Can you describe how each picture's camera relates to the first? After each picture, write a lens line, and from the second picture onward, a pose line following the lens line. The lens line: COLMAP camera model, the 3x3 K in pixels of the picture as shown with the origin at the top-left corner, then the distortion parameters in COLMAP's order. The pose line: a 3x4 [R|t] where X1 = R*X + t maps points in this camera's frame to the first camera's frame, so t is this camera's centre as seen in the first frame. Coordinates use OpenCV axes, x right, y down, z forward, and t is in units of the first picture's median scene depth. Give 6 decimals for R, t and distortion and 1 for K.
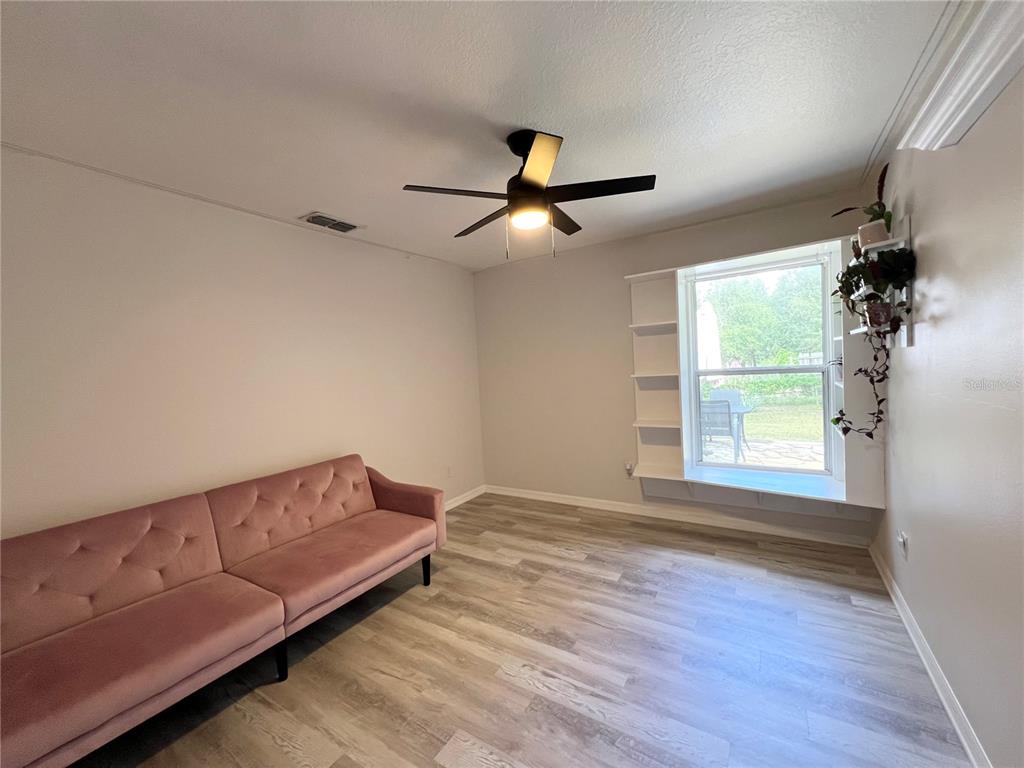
lens RADIAL K [[410.5, 0, 515.1], [0, 410.5, 384.9], [0, 0, 1]] dist [0.000869, -0.000209]
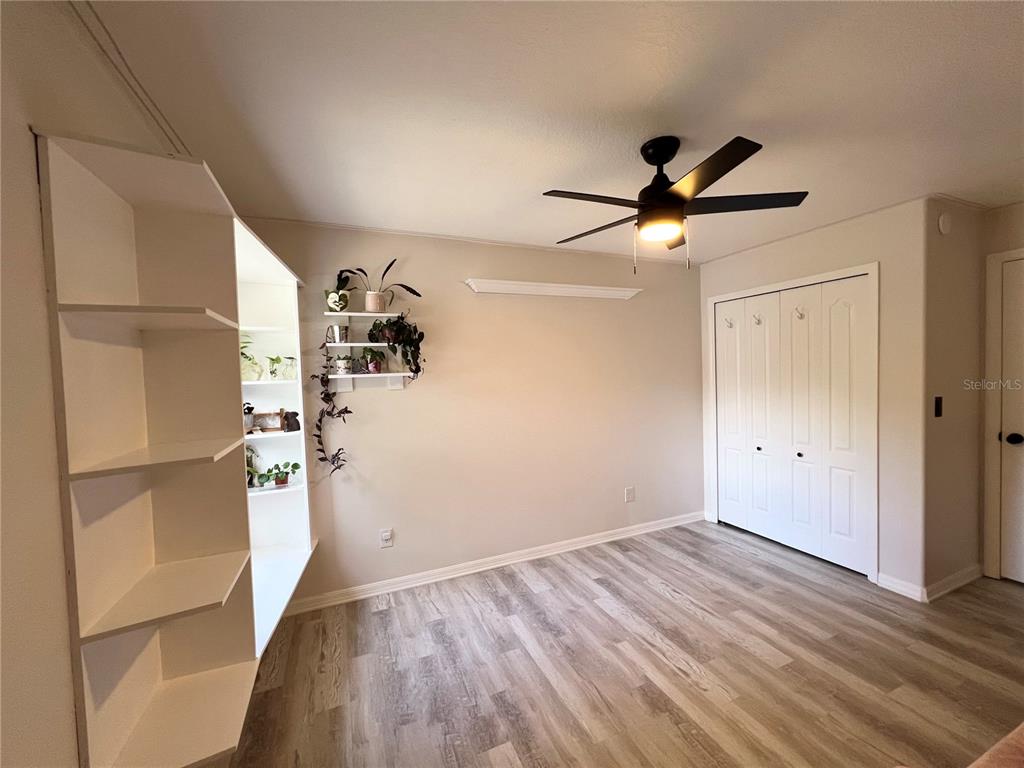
lens RADIAL K [[410.5, 0, 515.1], [0, 410.5, 384.9], [0, 0, 1]] dist [0.000869, -0.000209]
pose [[-0.824323, 0.060140, 0.562916, -0.197288], [0.098041, 0.994482, 0.037322, -0.121498], [-0.557565, 0.085954, -0.825671, 1.982285]]
